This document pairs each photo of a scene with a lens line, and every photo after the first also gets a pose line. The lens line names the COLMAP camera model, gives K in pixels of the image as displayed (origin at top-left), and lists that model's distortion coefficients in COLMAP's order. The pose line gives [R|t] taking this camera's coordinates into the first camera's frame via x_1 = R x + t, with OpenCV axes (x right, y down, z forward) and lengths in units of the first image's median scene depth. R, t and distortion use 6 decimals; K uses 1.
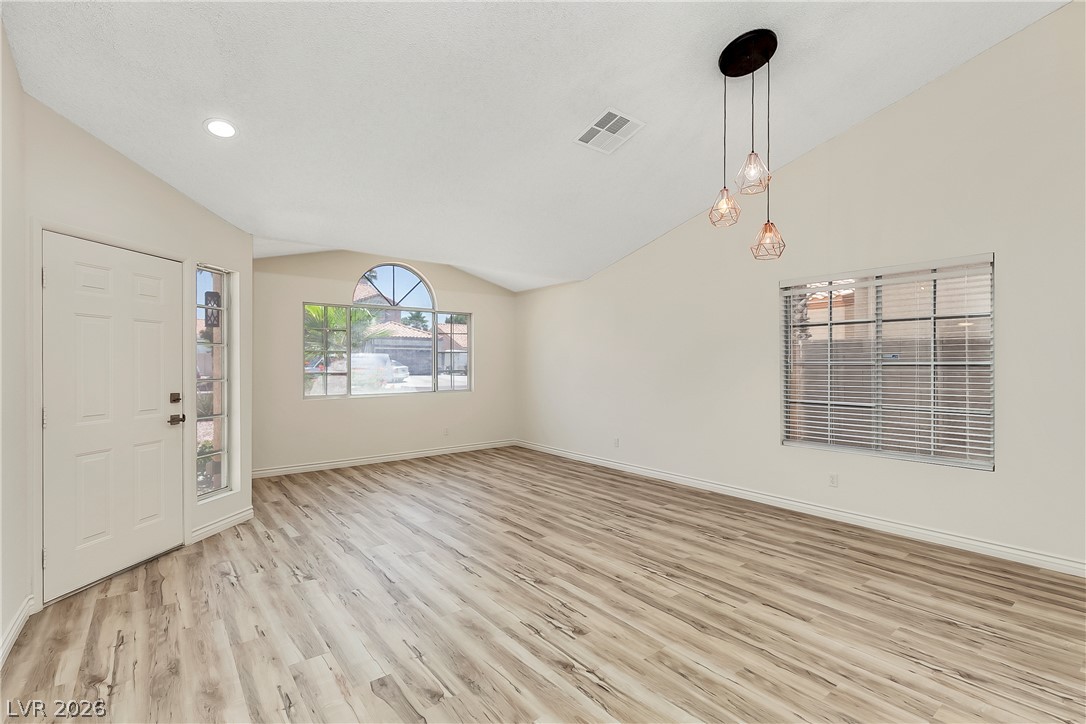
lens RADIAL K [[496.1, 0, 550.0], [0, 496.1, 362.8], [0, 0, 1]] dist [0.009639, -0.000347]
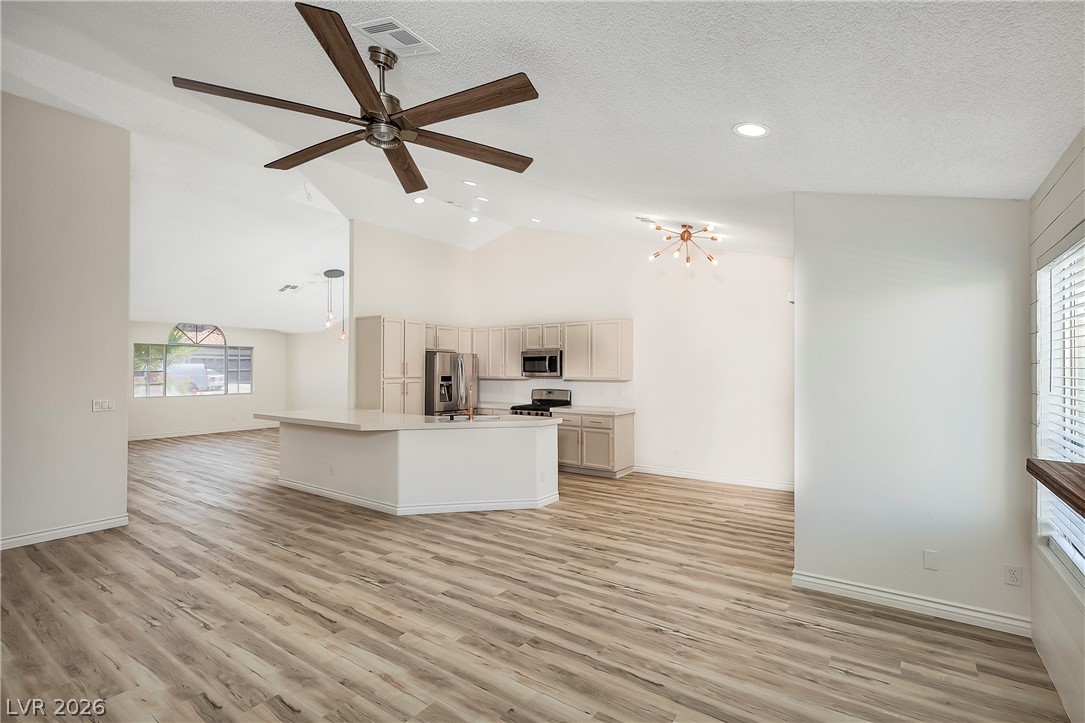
lens RADIAL K [[494.8, 0, 555.7], [0, 494.8, 364.2], [0, 0, 1]] dist [0.007039, 0.000322]
pose [[0.956115, 0.006666, 0.292917, 0.680983], [-0.003323, 0.999924, -0.011911, -0.051615], [-0.292974, 0.010415, 0.956064, -1.847475]]
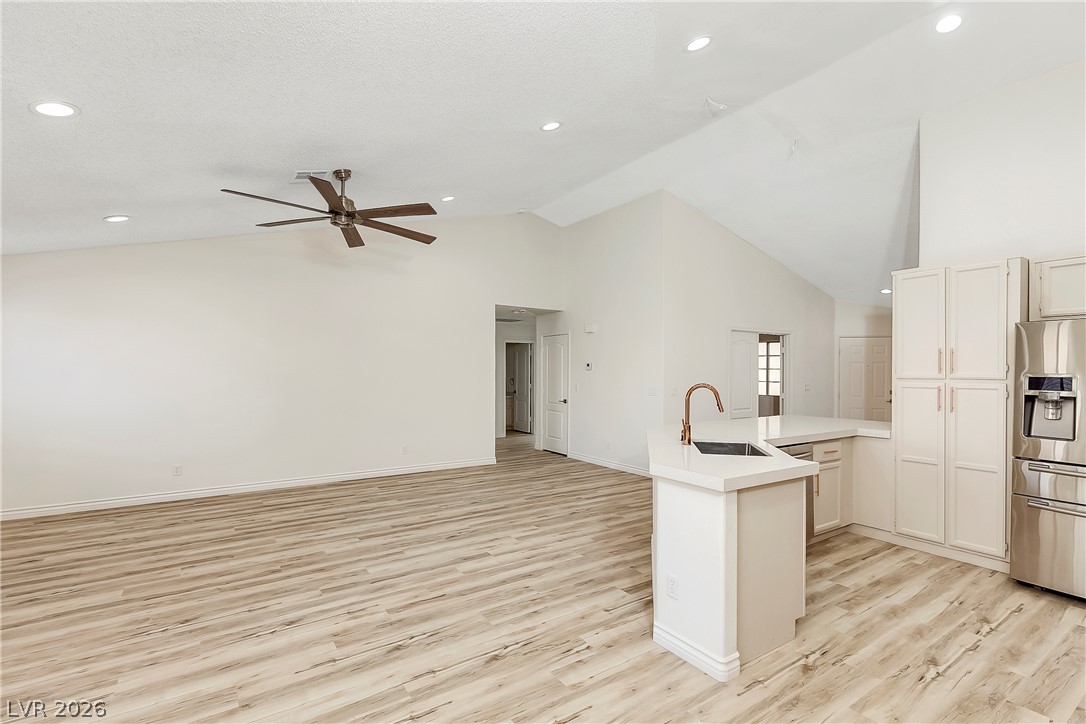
lens RADIAL K [[509.4, 0, 543.0], [0, 509.4, 362.0], [0, 0, 1]] dist [0.002843, 0.000258]
pose [[-0.087265, -0.013049, -0.996100, 1.841392], [-0.000166, 0.999914, -0.013084, -0.032423], [0.996185, -0.000976, -0.087260, -0.486008]]
